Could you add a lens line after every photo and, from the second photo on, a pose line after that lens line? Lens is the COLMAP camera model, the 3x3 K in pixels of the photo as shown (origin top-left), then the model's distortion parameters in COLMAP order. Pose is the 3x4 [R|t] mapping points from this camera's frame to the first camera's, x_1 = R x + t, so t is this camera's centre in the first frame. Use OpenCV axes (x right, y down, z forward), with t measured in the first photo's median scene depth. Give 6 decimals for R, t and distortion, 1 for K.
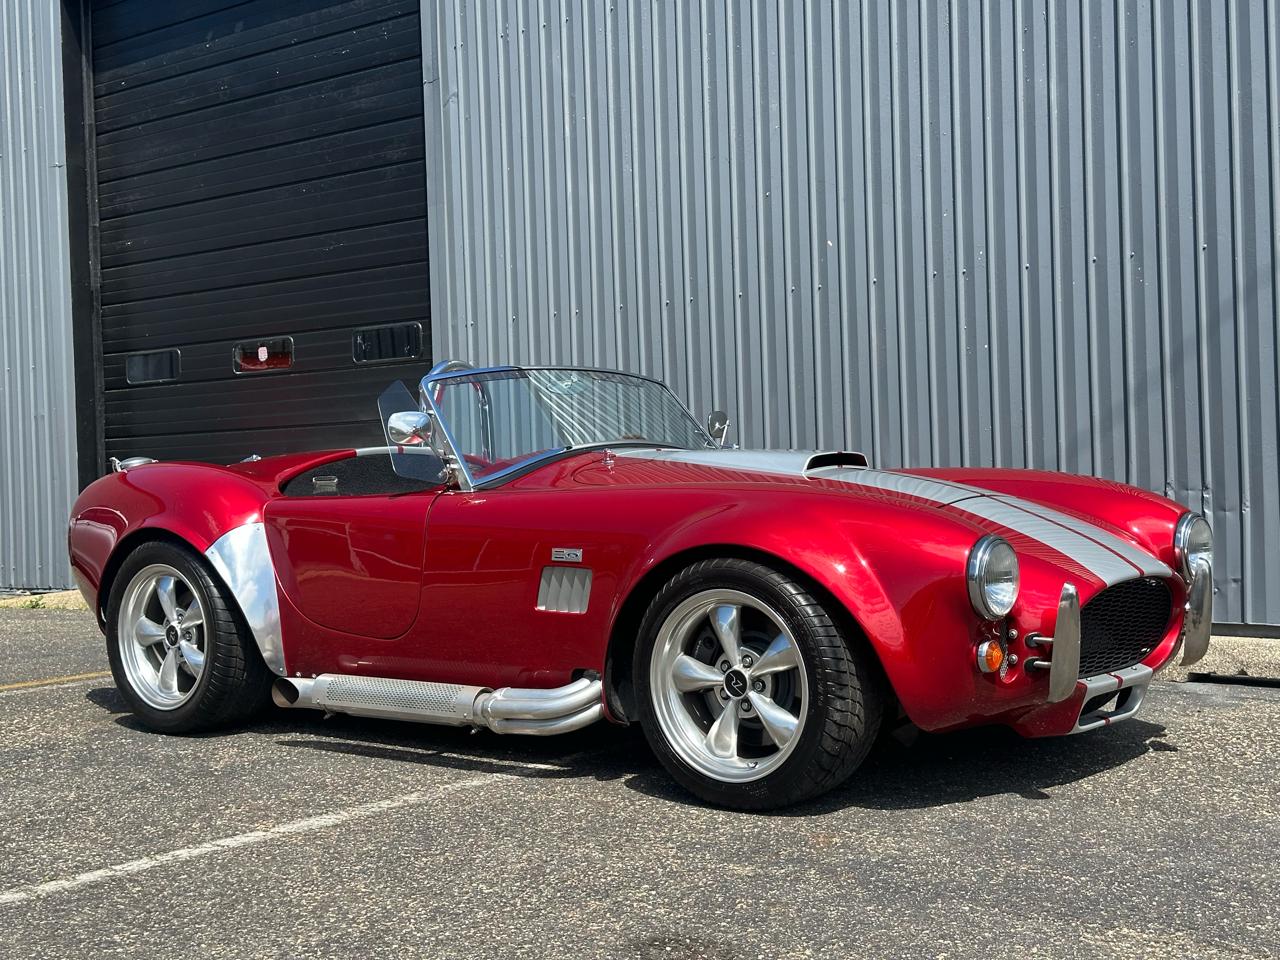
lens RADIAL K [[1782.3, 0, 643.5], [0, 1782.3, 488.3], [0, 0, 1]] dist [0.120259, 0.000000]
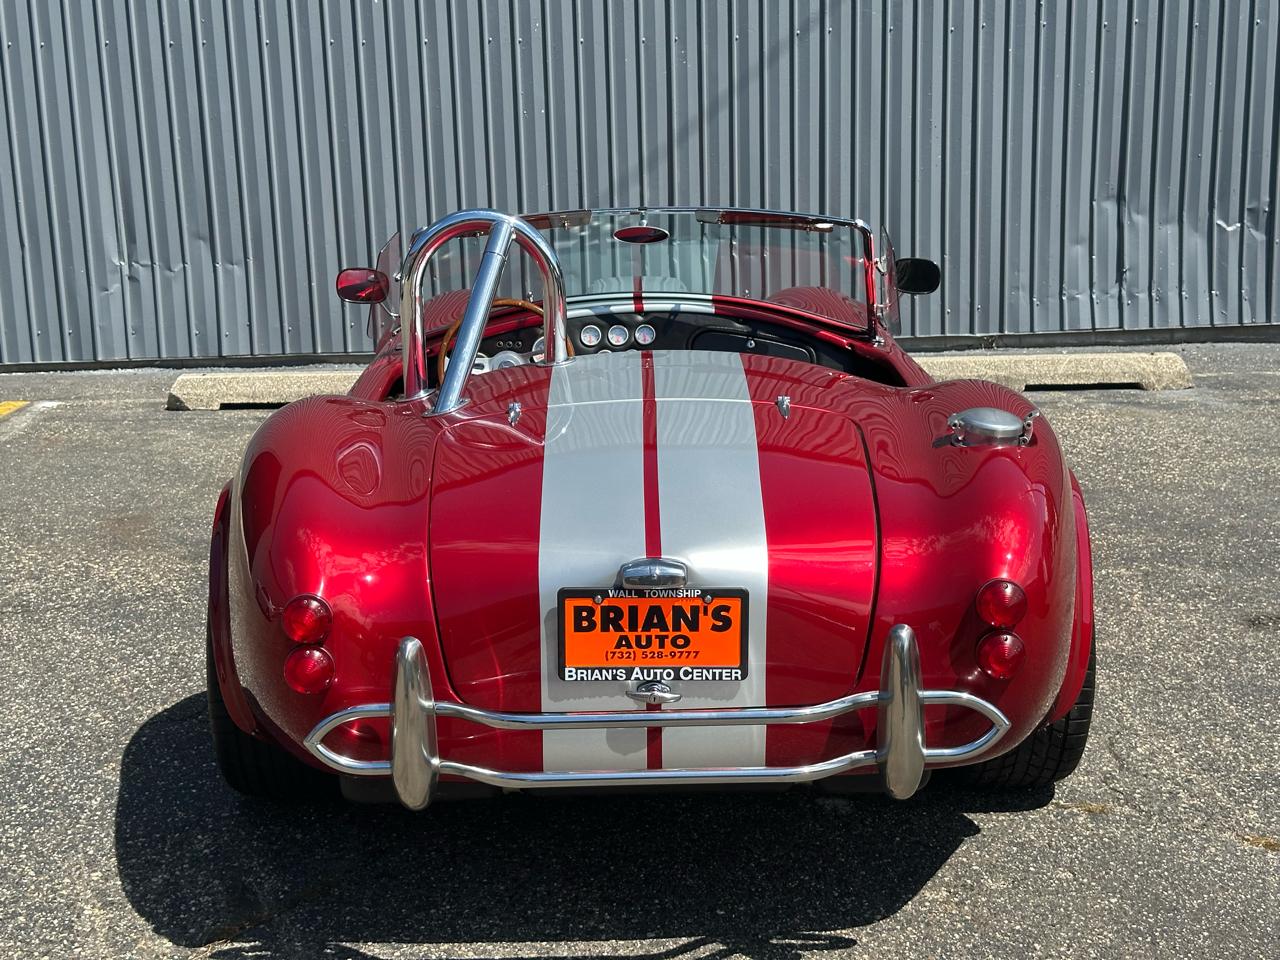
lens RADIAL K [[1782.3, 0, 642.3], [0, 1782.3, 490.9], [0, 0, 1]] dist [0.120259, 0.000000]
pose [[0.735047, -0.134122, 0.664619, -0.451375], [0.006542, 0.981597, 0.190853, -0.049106], [-0.677985, -0.135938, 0.722397, 0.088391]]
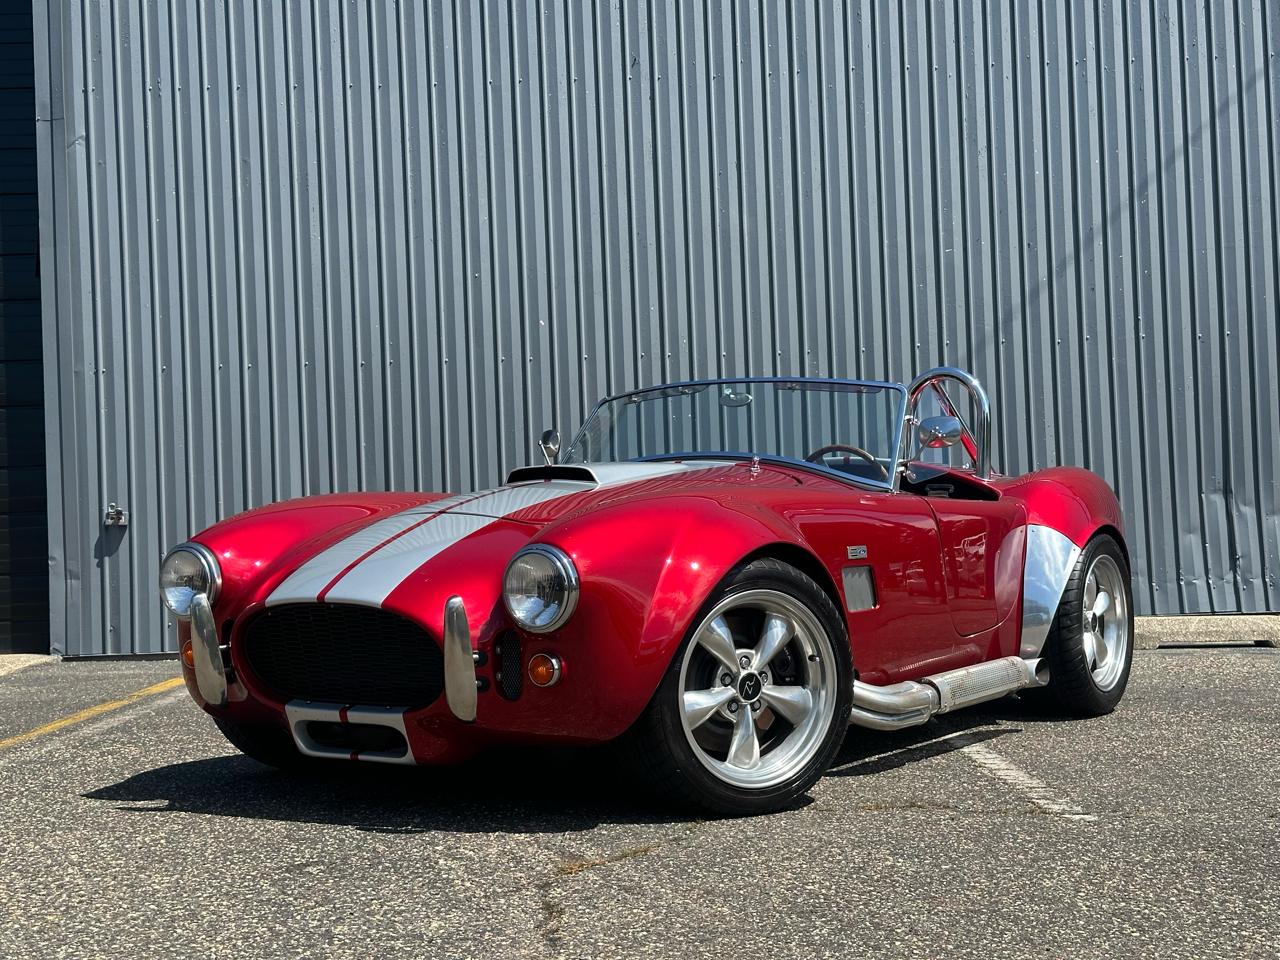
lens RADIAL K [[1782.3, 0, 640.6], [0, 1782.3, 488.7], [0, 0, 1]] dist [0.120259, 0.000000]
pose [[0.756709, 0.023526, 0.653329, -0.533396], [0.017896, 0.998232, -0.056672, 0.034253], [-0.653507, 0.054576, 0.754950, 0.070611]]
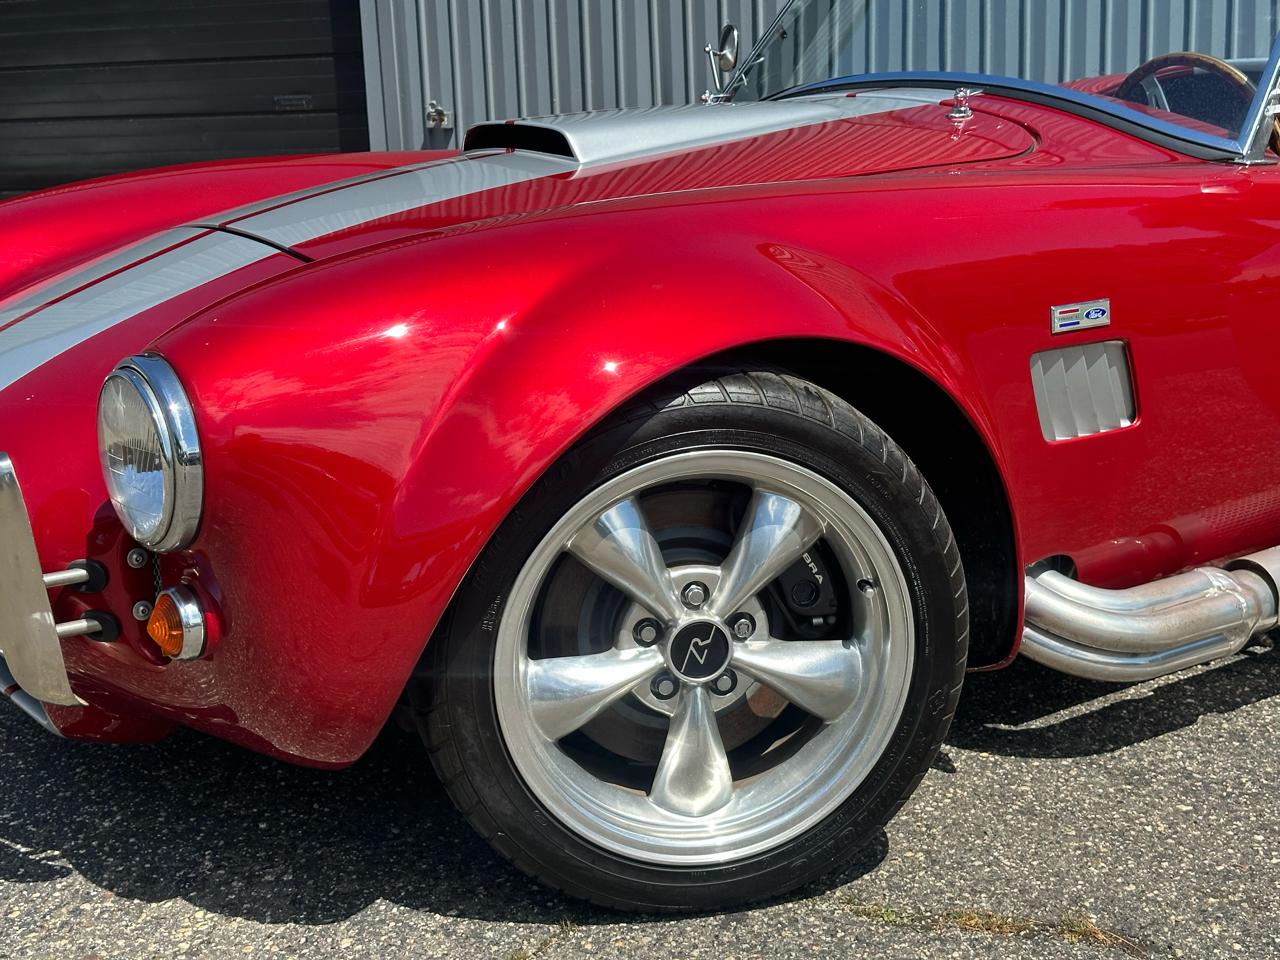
lens RADIAL K [[1782.3, 0, 635.1], [0, 1782.3, 471.4], [0, 0, 1]] dist [0.120259, 0.000000]
pose [[0.938281, -0.068489, 0.339024, -0.301982], [0.008392, 0.984418, 0.175646, 0.003475], [-0.345771, -0.161960, 0.924236, 0.204621]]
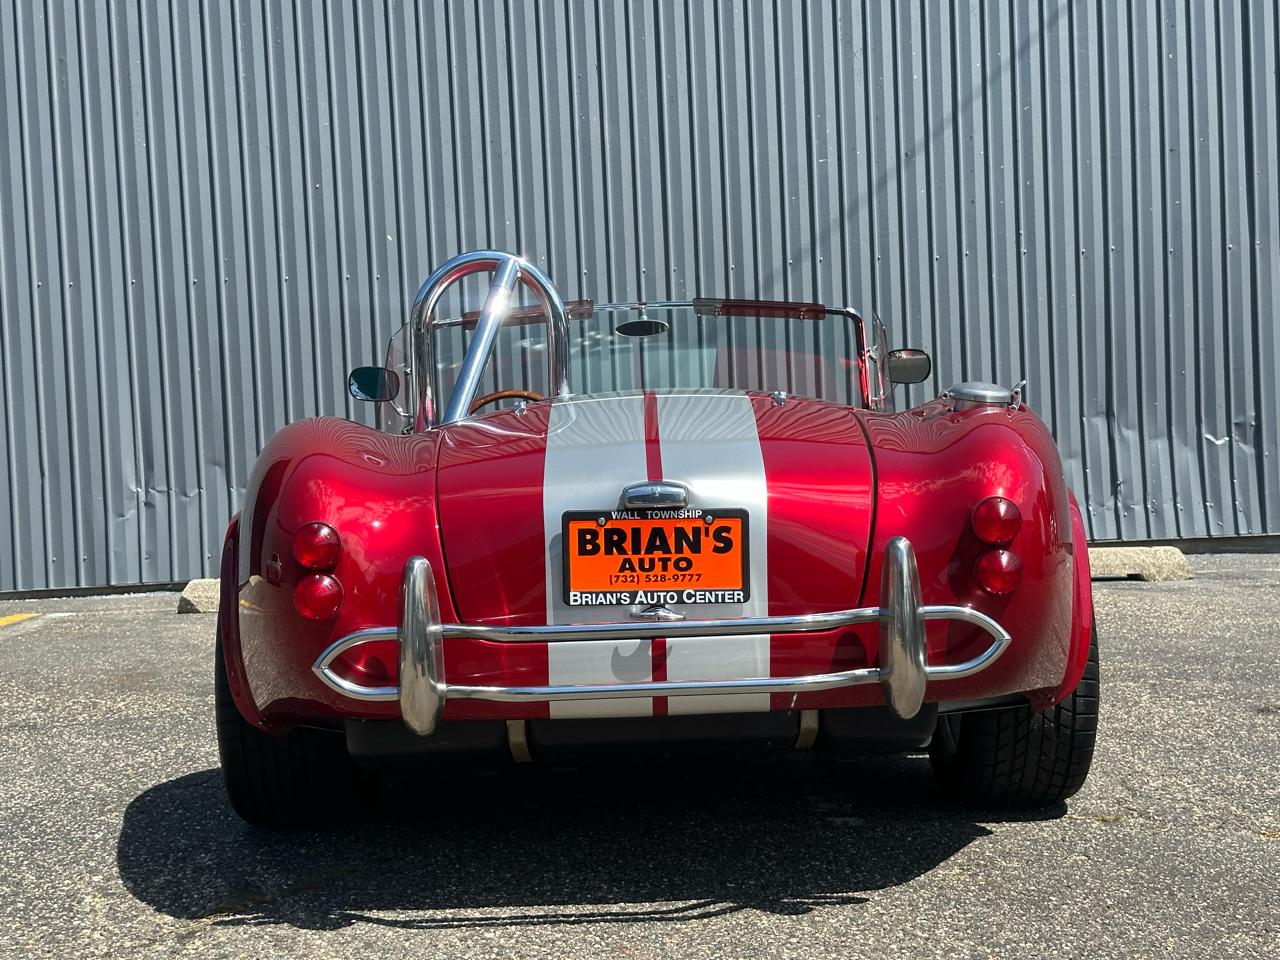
lens RADIAL K [[1782.3, 0, 643.2], [0, 1782.3, 500.8], [0, 0, 1]] dist [0.120259, 0.000000]
pose [[0.736580, -0.021592, 0.676006, -0.461509], [0.023857, 0.999698, 0.005935, 0.018639], [-0.675930, 0.011756, 0.736872, 0.077139]]
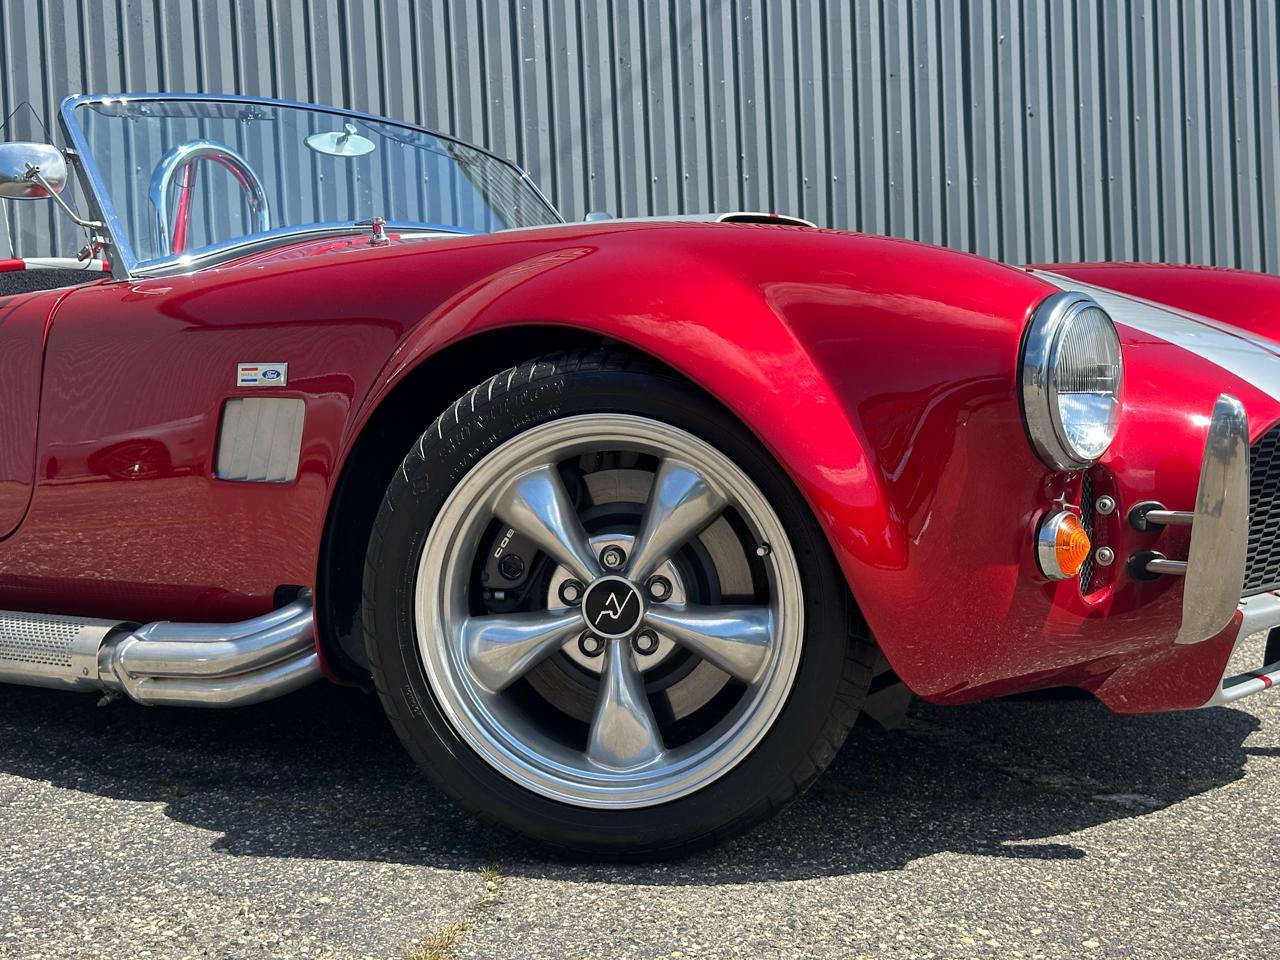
lens RADIAL K [[1782.3, 0, 634.5], [0, 1782.3, 474.9], [0, 0, 1]] dist [0.120259, 0.000000]
pose [[0.517452, -0.010679, 0.855646, -0.425324], [0.031248, 0.999491, -0.006422, 0.043805], [-0.855142, 0.030060, 0.517522, 0.253979]]
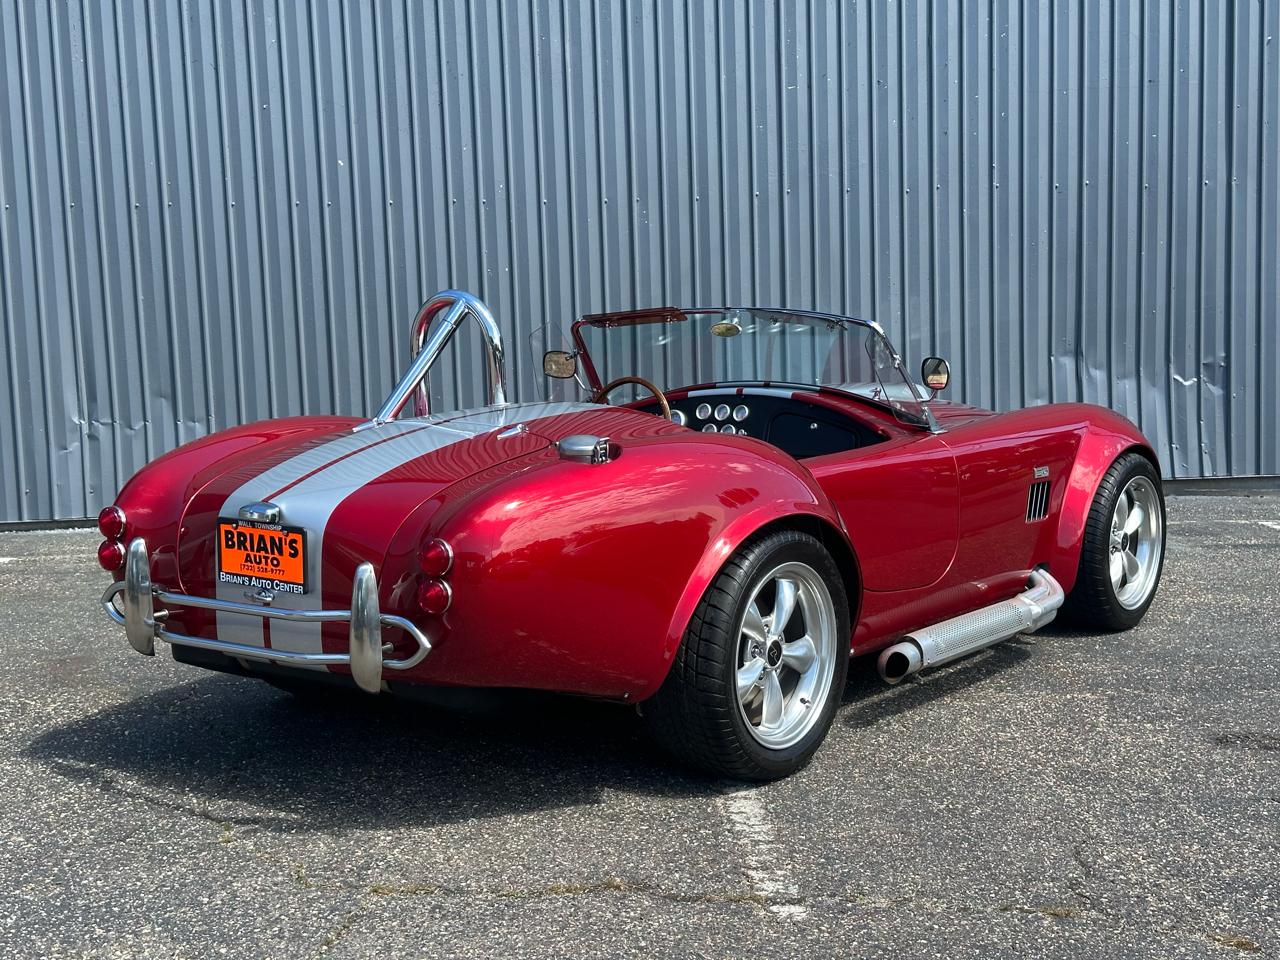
lens RADIAL K [[1782.3, 0, 652.6], [0, 1782.3, 495.5], [0, 0, 1]] dist [0.120259, 0.000000]
pose [[0.721868, -0.067791, 0.688703, -0.442804], [0.011699, 0.996244, 0.085801, -0.026618], [-0.691932, -0.053880, 0.719949, 0.088018]]
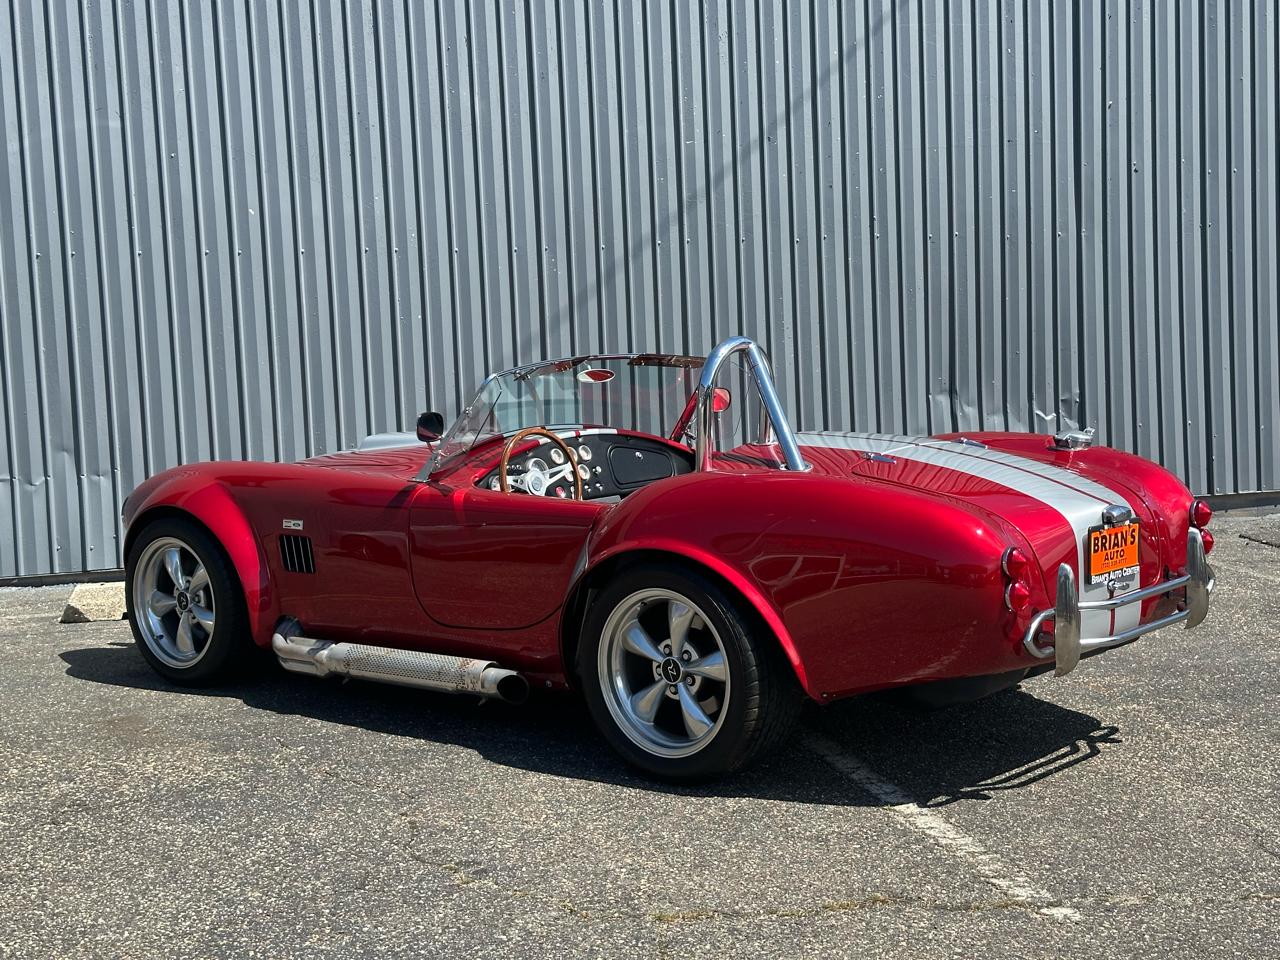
lens RADIAL K [[1782.3, 0, 655.7], [0, 1782.3, 465.1], [0, 0, 1]] dist [0.120259, 0.000000]
pose [[0.581919, -0.055371, 0.811359, -0.543972], [0.025939, 0.998436, 0.049534, -0.030508], [-0.812833, -0.007779, 0.582445, 0.169259]]
